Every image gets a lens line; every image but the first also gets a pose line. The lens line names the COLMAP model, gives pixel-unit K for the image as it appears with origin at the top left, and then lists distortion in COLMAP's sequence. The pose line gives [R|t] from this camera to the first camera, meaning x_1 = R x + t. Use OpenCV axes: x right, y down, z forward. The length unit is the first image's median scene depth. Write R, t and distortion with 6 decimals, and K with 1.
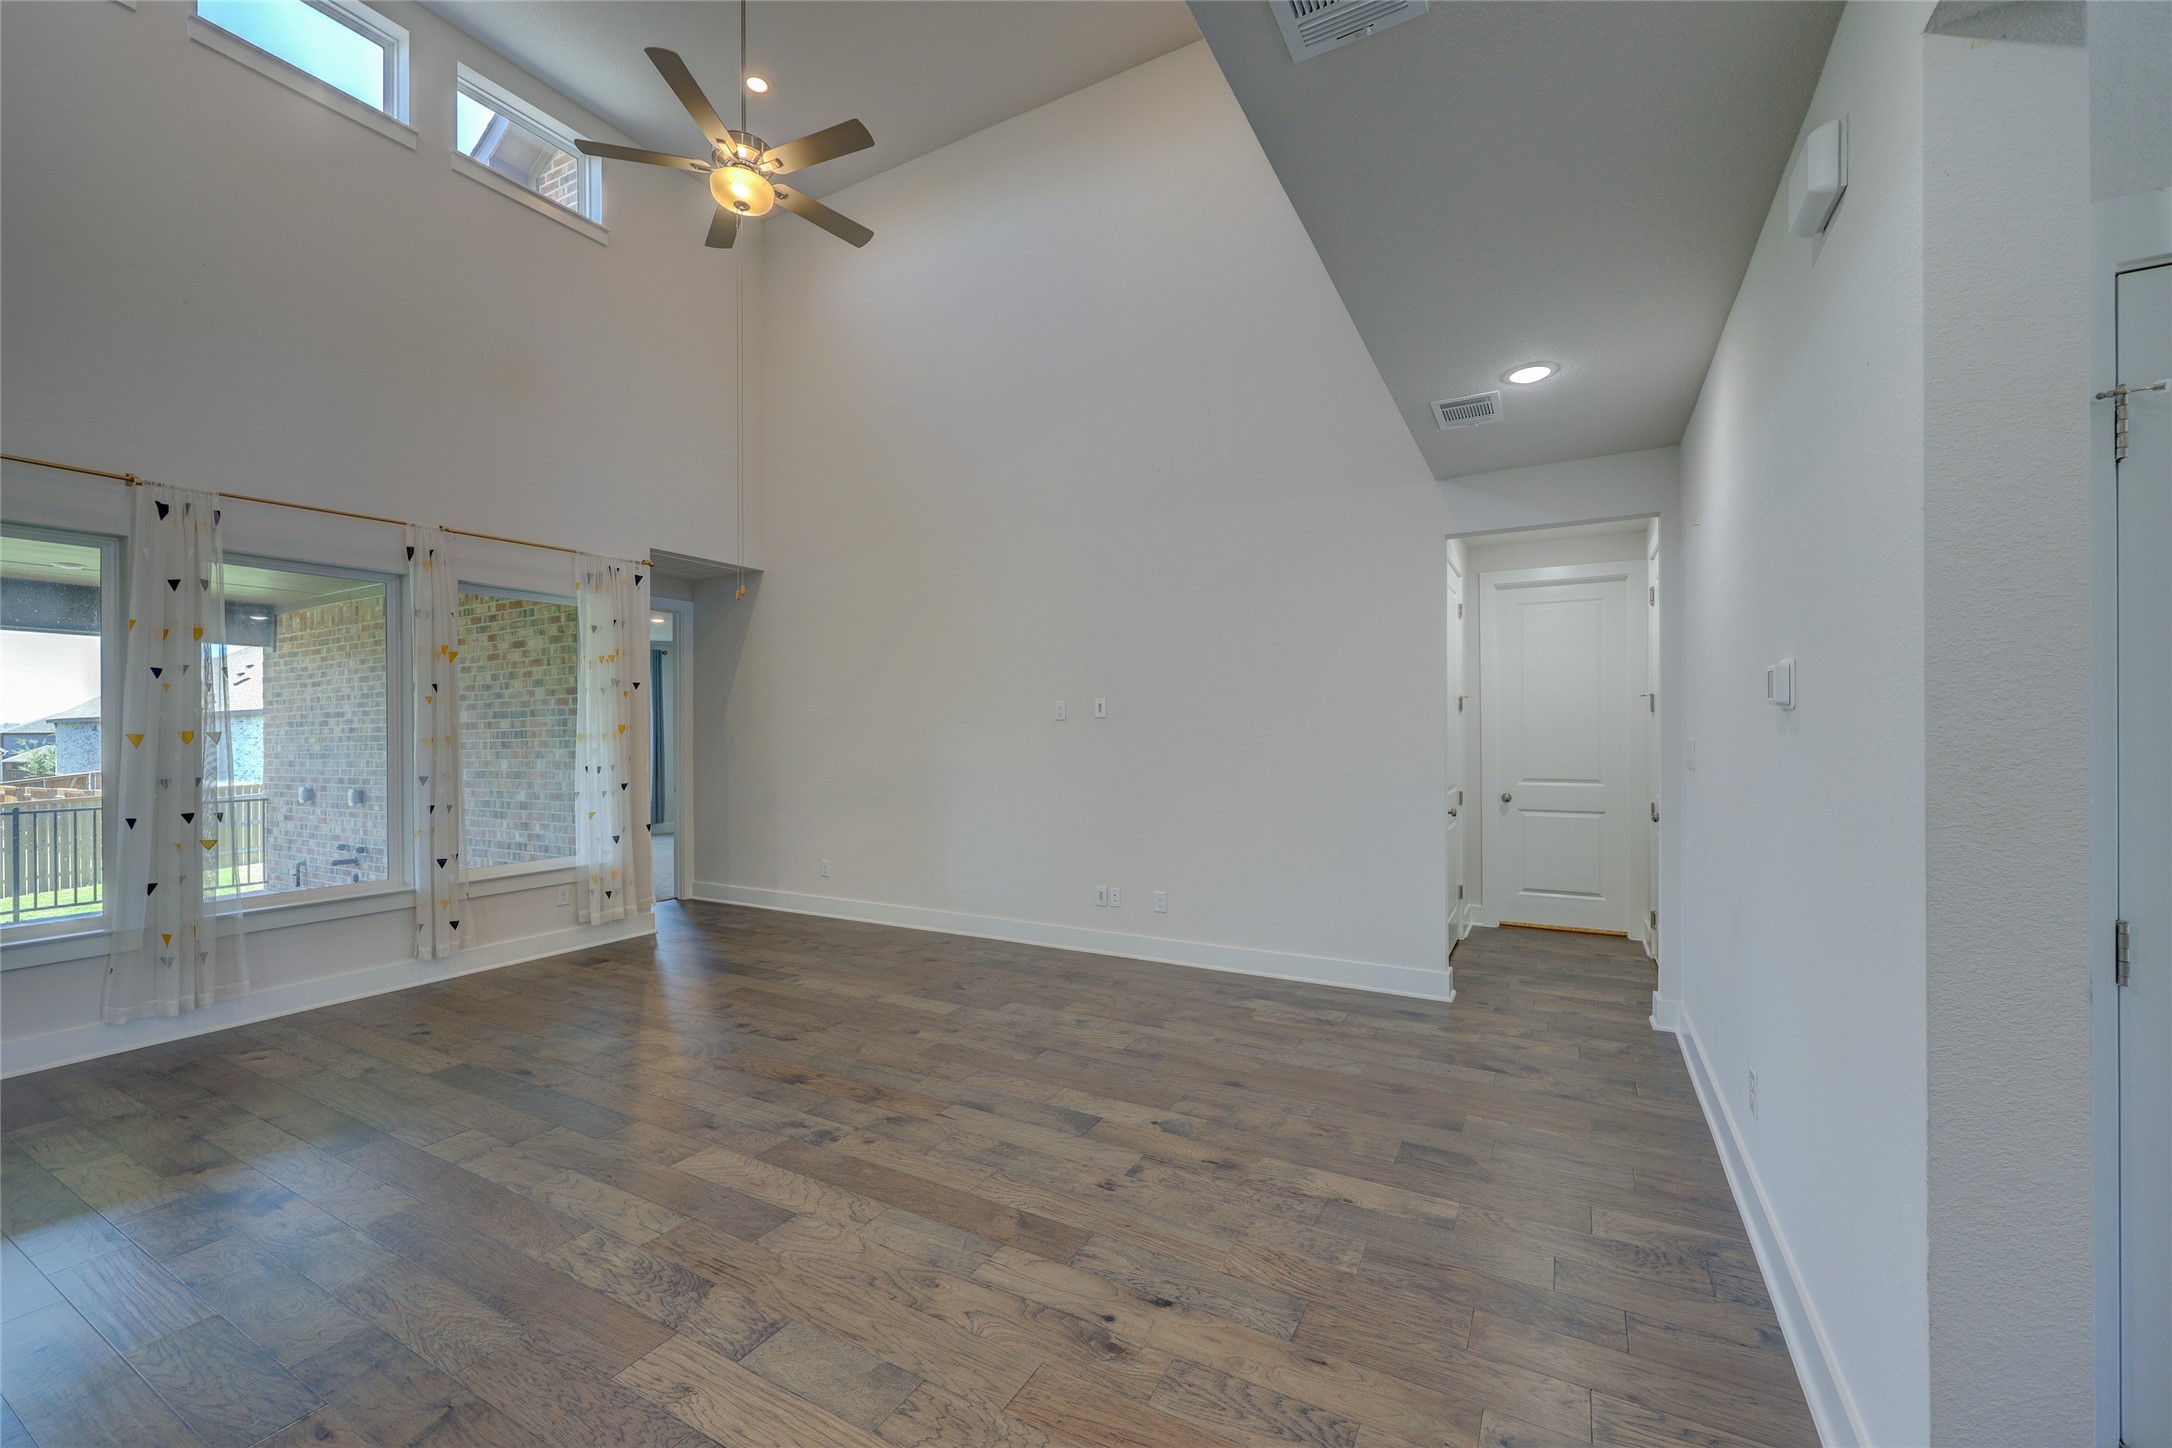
lens RADIAL K [[873.8, 0, 1084.0], [0, 873.8, 730.3], [0, 0, 1]] dist [-0.000946, 0.000010]
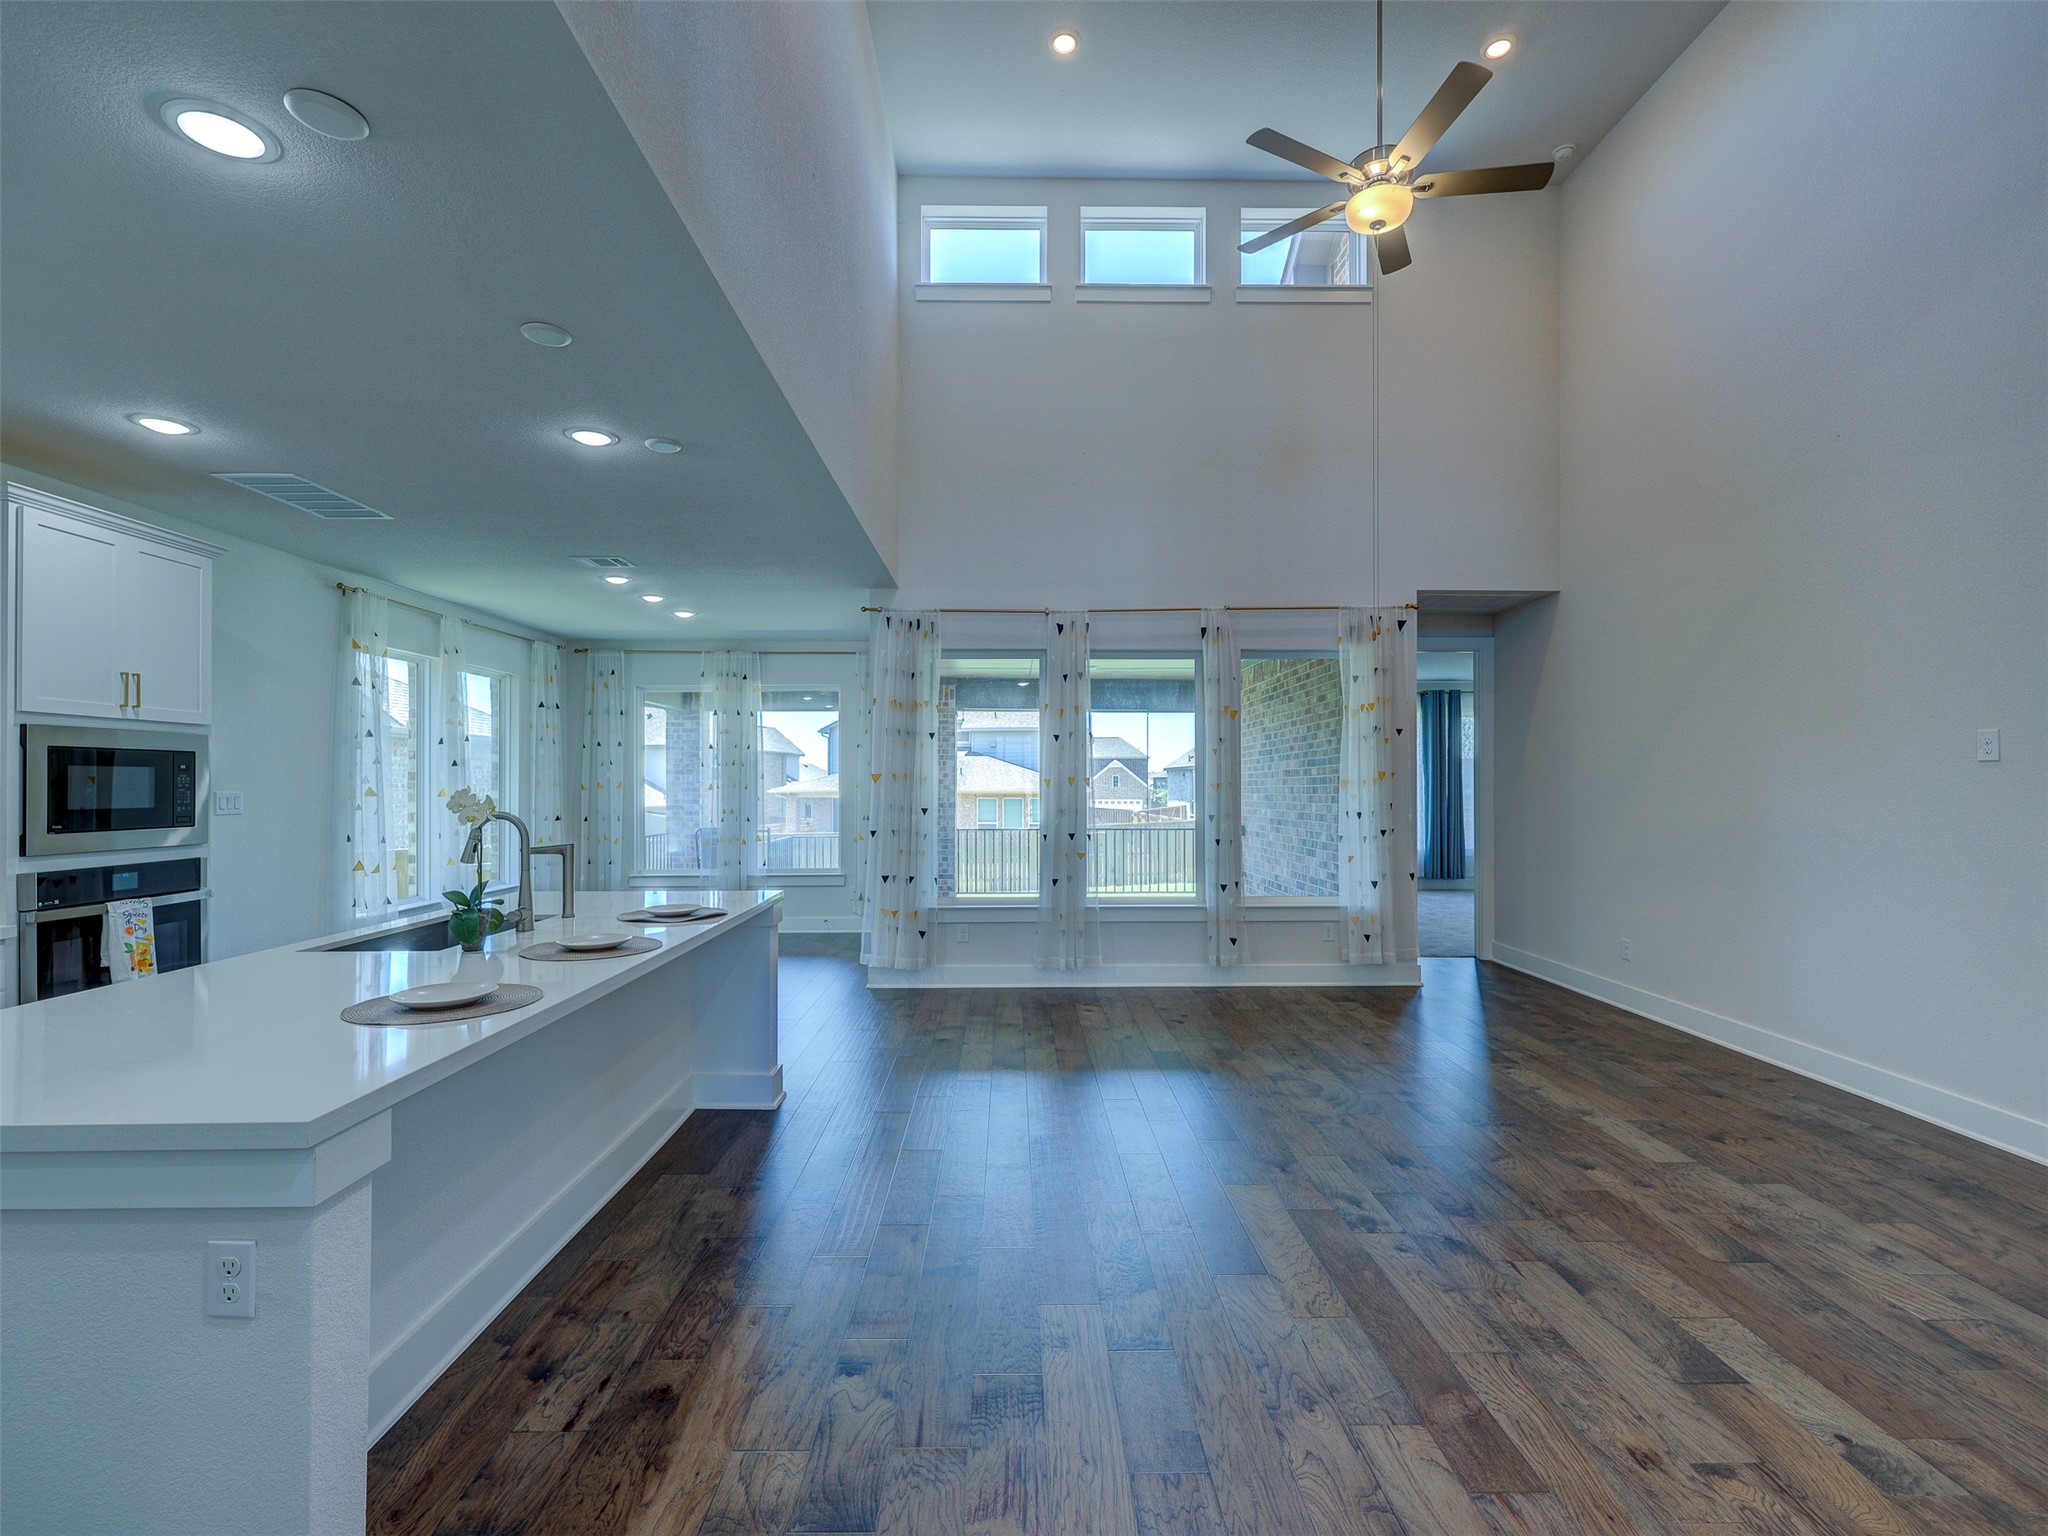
lens RADIAL K [[924.7, 0, 1019.9], [0, 924.7, 775.1], [0, 0, 1]] dist [0.000400, -0.000190]
pose [[0.497307, -0.000101, -0.867575, 0.273267], [-0.001199, 0.999999, -0.000804, -0.001278], [0.867574, 0.001440, 0.497306, 0.156093]]
